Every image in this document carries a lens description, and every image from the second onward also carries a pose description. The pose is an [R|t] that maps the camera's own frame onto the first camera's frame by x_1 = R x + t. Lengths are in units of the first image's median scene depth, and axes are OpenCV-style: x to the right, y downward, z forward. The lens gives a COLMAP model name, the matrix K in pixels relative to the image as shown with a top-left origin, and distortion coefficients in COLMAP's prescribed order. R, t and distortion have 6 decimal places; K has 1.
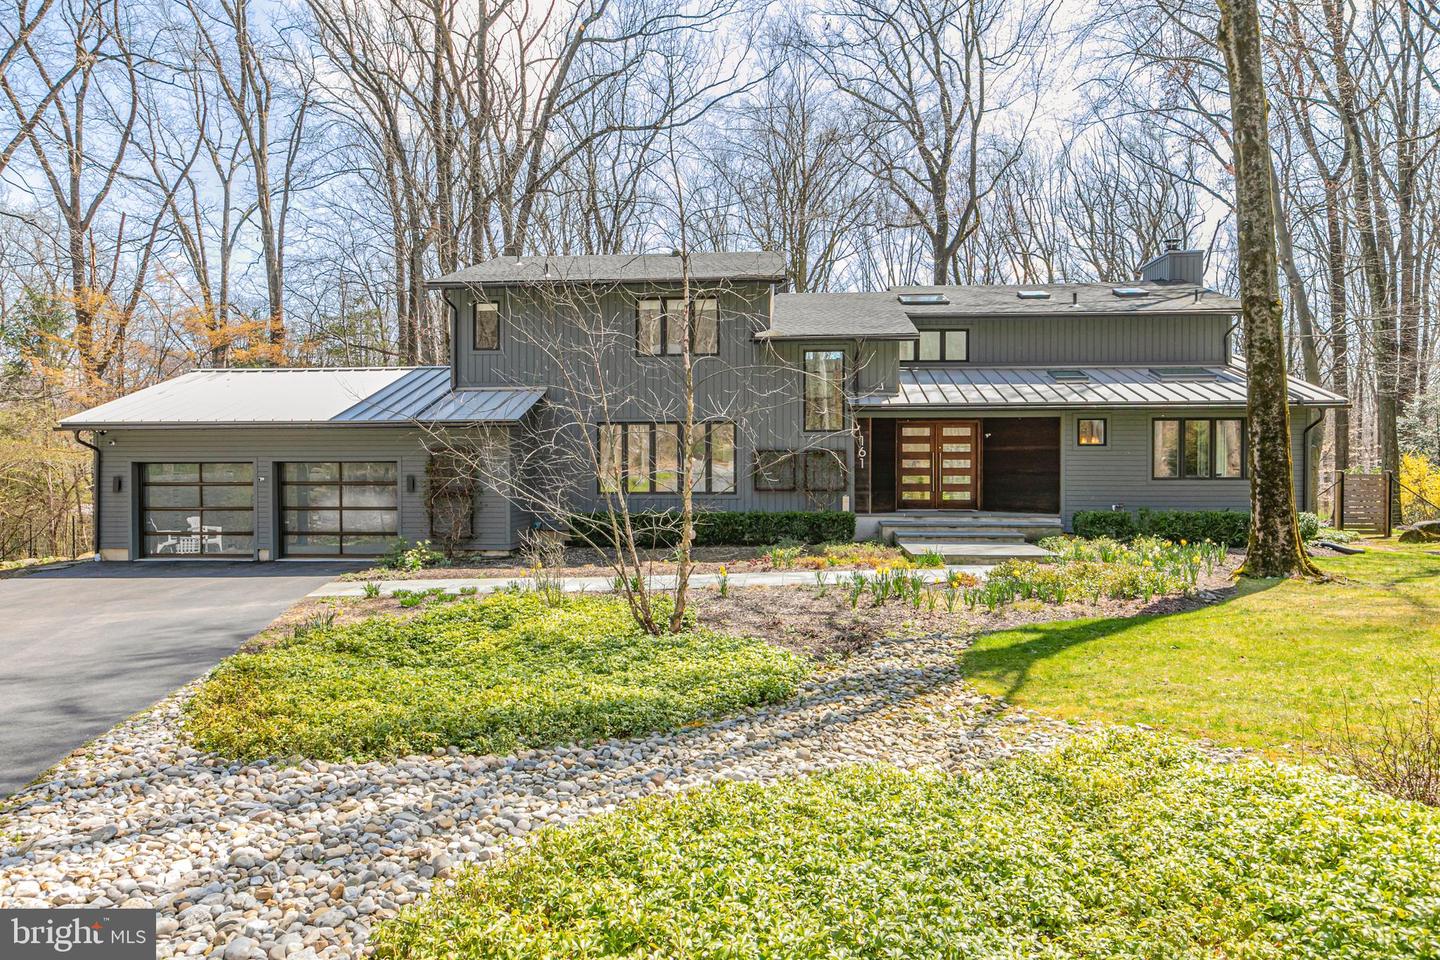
lens RADIAL K [[938.5, 0, 723.1], [0, 938.5, 465.4], [0, 0, 1]] dist [-0.009260, 0.000756]
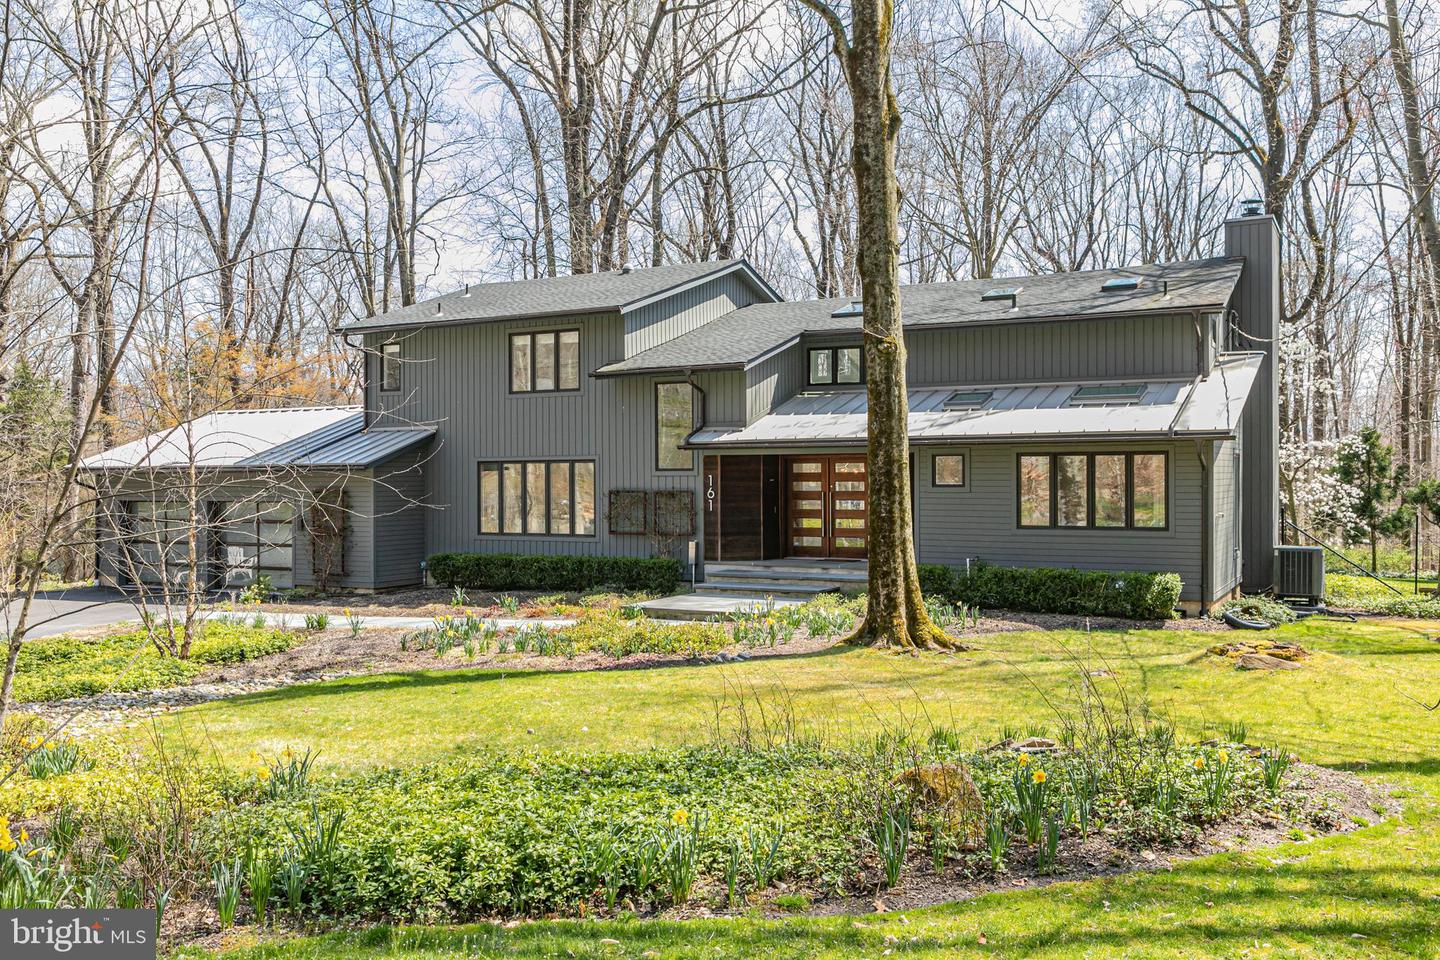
lens RADIAL K [[1292.4, 0, 717.8], [0, 1292.4, 474.5], [0, 0, 1]] dist [-0.012504, -0.003263]
pose [[0.911104, -0.003398, -0.412163, 0.659632], [0.002700, 0.999994, -0.002277, -0.029124], [0.412168, 0.000962, 0.911107, -0.135499]]
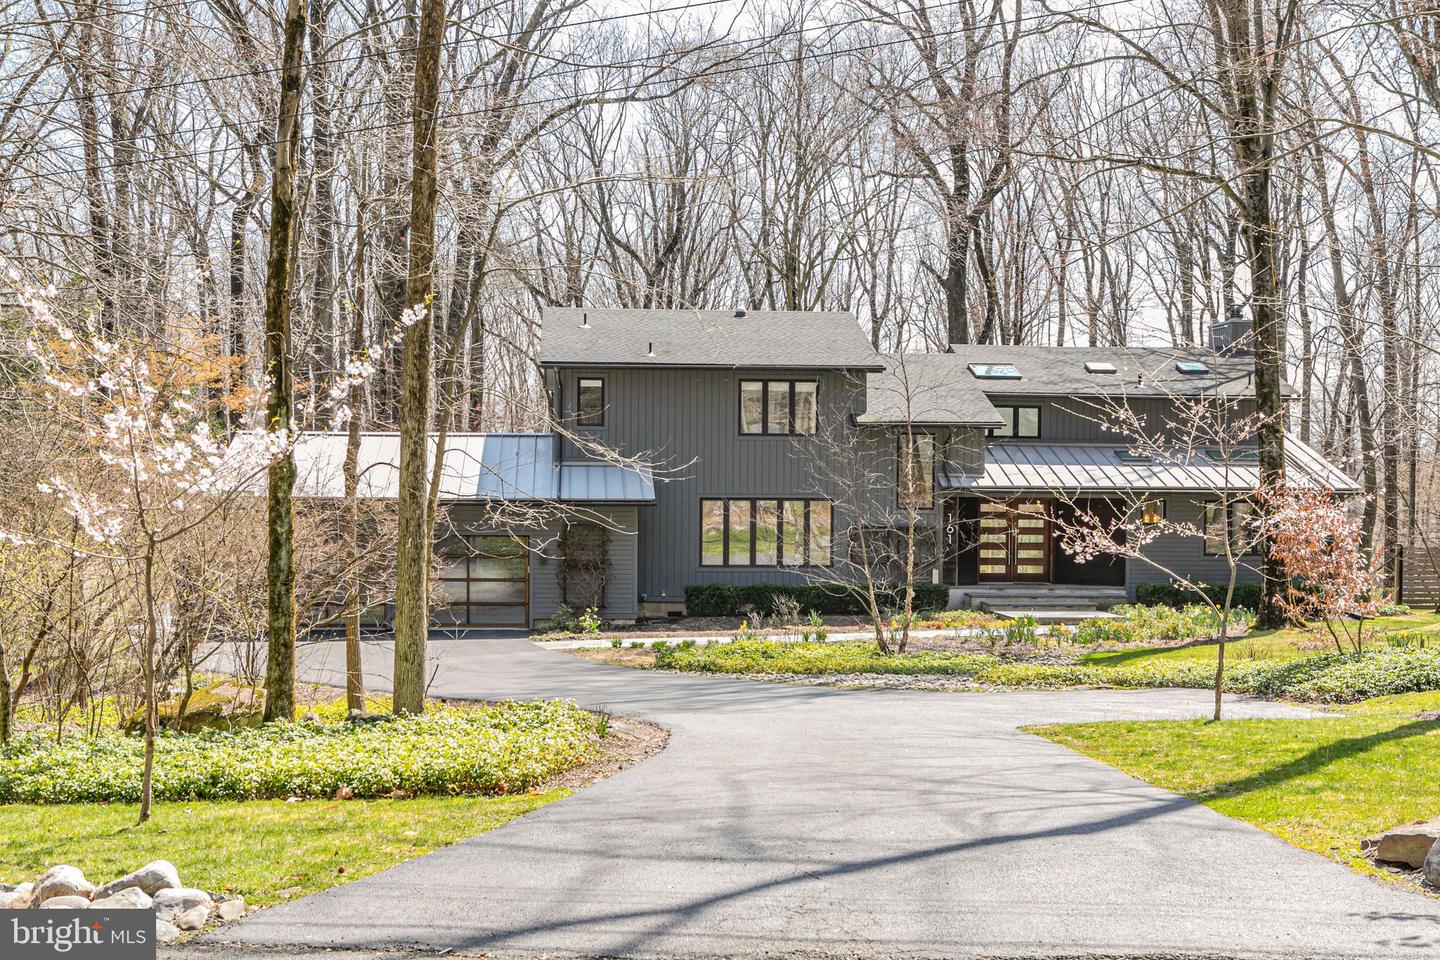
lens RADIAL K [[1940.2, 0, 720.5], [0, 1940.2, 488.1], [0, 0, 1]] dist [-0.070911, 0.000000]
pose [[0.989431, 0.009473, 0.144696, -0.427065], [-0.008542, 0.999939, -0.007056, -0.042134], [-0.144754, 0.005745, 0.989451, -1.142535]]
